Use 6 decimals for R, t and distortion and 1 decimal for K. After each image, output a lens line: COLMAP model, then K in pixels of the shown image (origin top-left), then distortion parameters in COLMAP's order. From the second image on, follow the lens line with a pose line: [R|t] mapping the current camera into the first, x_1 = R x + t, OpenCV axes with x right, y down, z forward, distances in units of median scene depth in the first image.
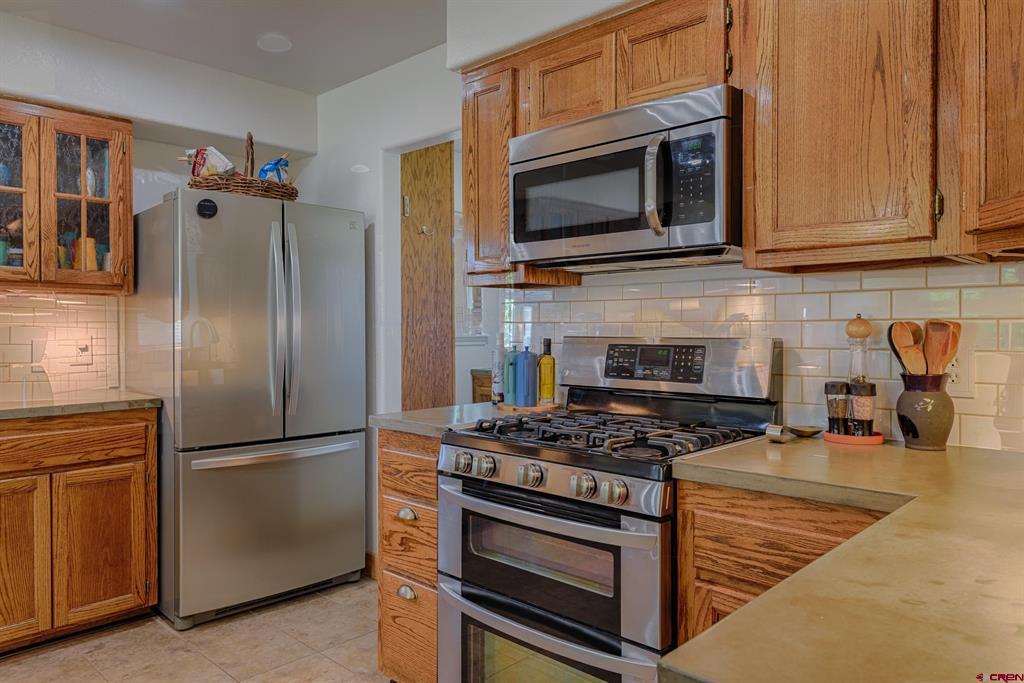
lens RADIAL K [[720.7, 0, 538.9], [0, 720.7, 332.9], [0, 0, 1]] dist [0.026257, -0.019385]
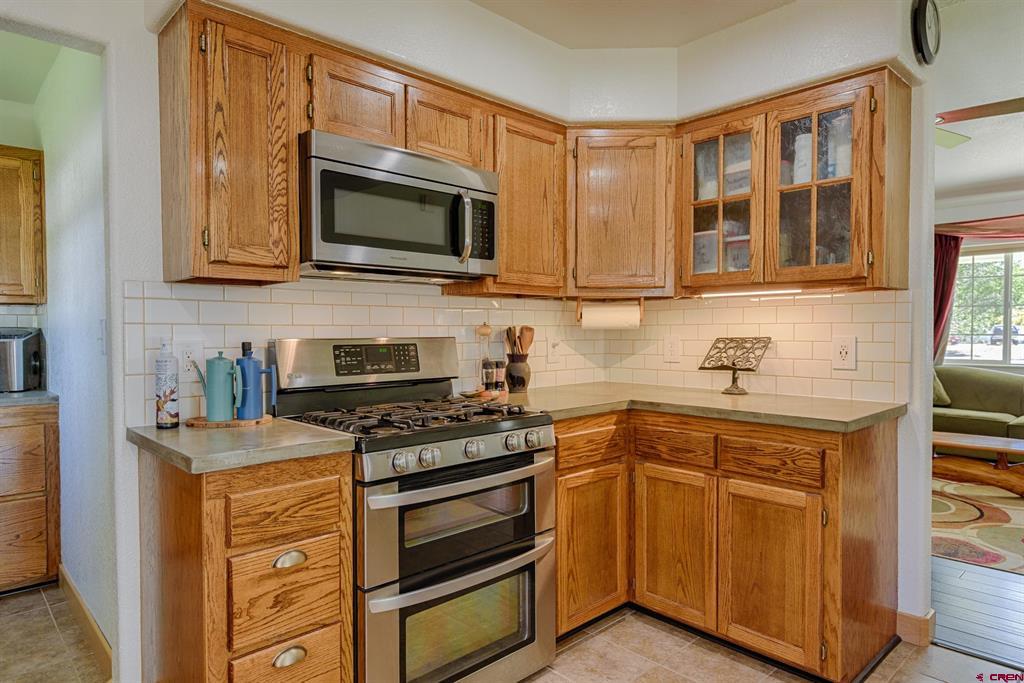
lens RADIAL K [[612.1, 0, 515.3], [0, 612.1, 344.4], [0, 0, 1]] dist [0.015267, -0.006375]
pose [[0.052236, -0.020640, 0.998421, -0.719206], [0.010925, 0.999738, 0.020096, -0.001115], [-0.998575, 0.009858, 0.052447, 0.601957]]
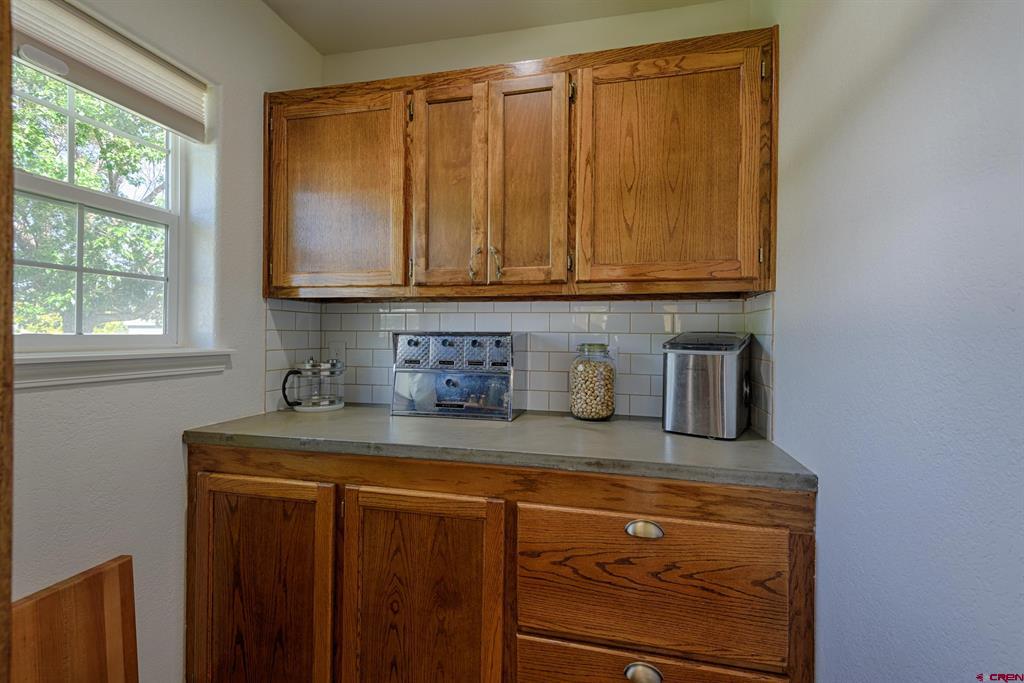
lens RADIAL K [[474.8, 0, 514.4], [0, 474.8, 334.2], [0, 0, 1]] dist [0.005161, -0.003799]
pose [[0.870430, 0.007322, 0.492237, -0.116641], [-0.005099, 0.999970, -0.005857, -0.012485], [-0.492265, 0.002589, 0.870441, 1.220202]]
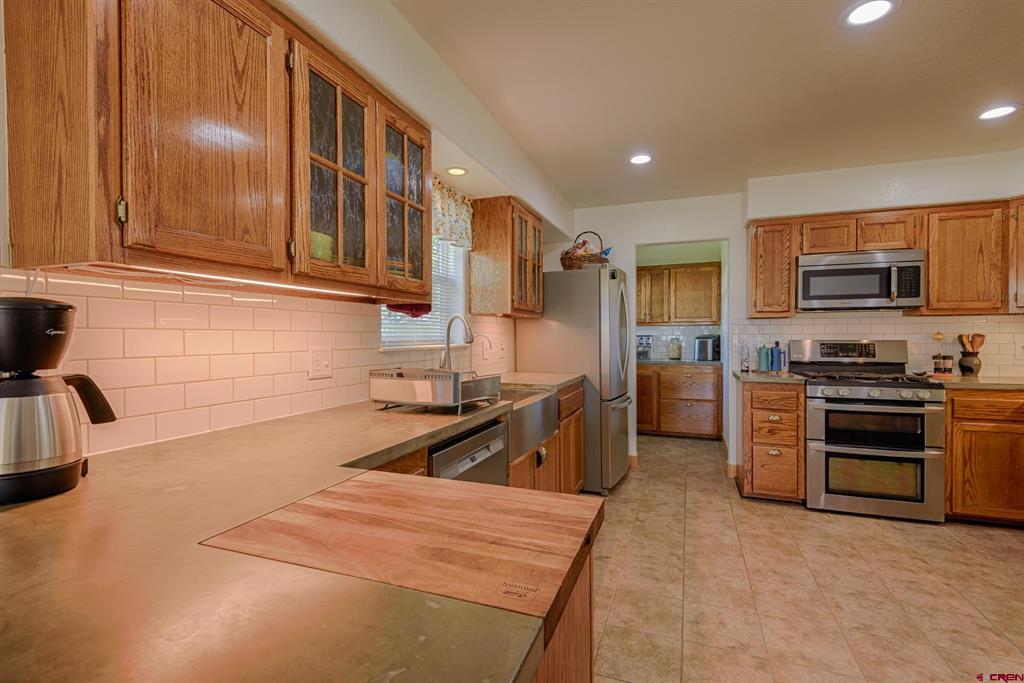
lens RADIAL K [[474.8, 0, 511.0], [0, 474.8, 339.9], [0, 0, 1]] dist [0.005161, -0.003799]
pose [[0.922222, -0.003370, 0.386647, -1.294976], [0.003490, 0.999994, 0.000391, 0.000313], [-0.386646, 0.000988, 0.922228, -0.052124]]
